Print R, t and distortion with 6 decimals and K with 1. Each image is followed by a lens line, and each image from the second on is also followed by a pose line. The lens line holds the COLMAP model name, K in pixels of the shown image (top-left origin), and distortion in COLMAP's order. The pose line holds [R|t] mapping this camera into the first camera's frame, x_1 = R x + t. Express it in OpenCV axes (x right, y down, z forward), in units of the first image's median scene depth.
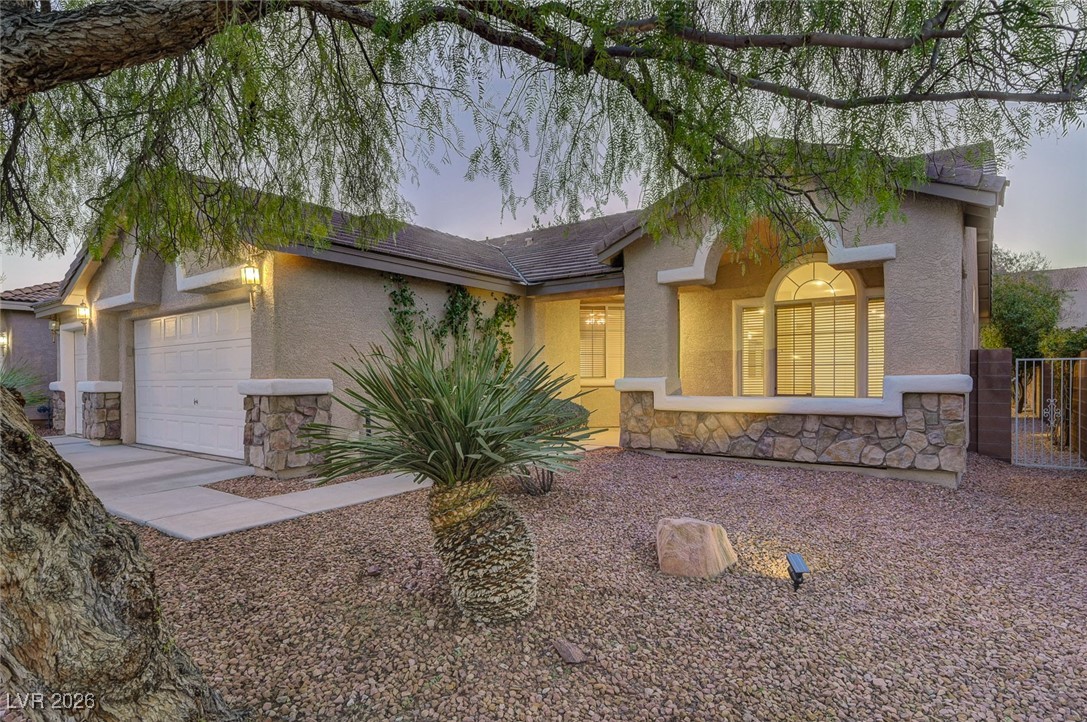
lens RADIAL K [[571.6, 0, 543.4], [0, 571.6, 380.2], [0, 0, 1]] dist [0.000692, 0.000277]
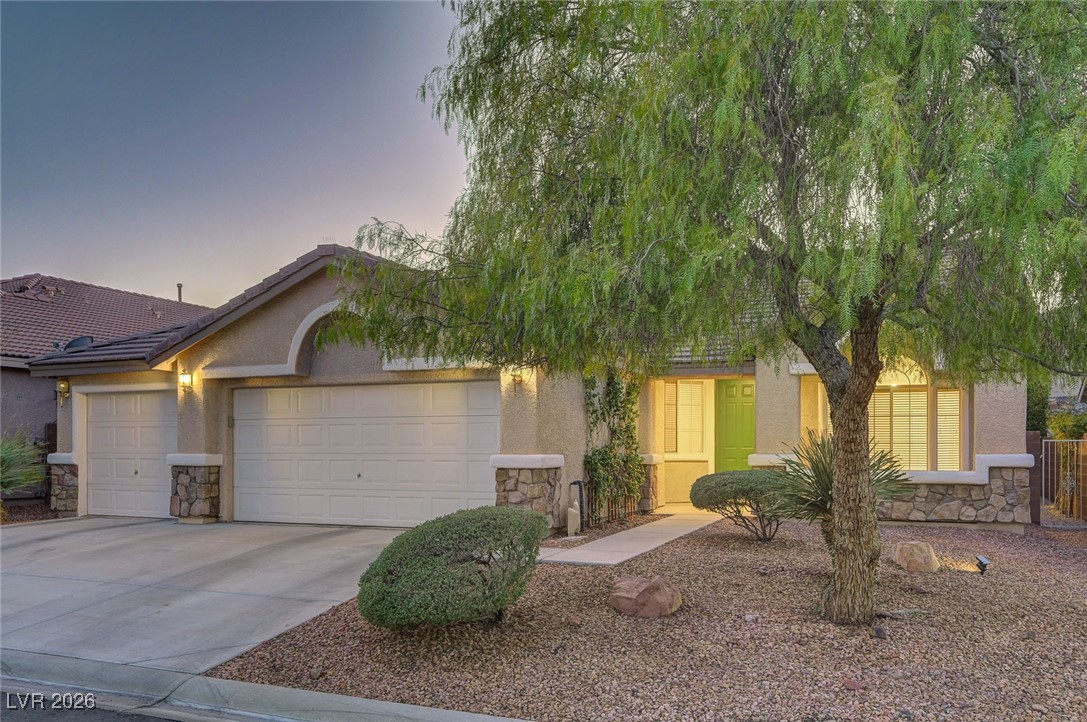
lens RADIAL K [[860.3, 0, 543.0], [0, 860.3, 438.1], [0, 0, 1]] dist [-0.012359, -0.002111]
pose [[0.975240, 0.009022, 0.220966, -0.815864], [-0.005843, 0.999870, -0.015036, -0.009520], [-0.221073, 0.013373, 0.975166, -0.723472]]
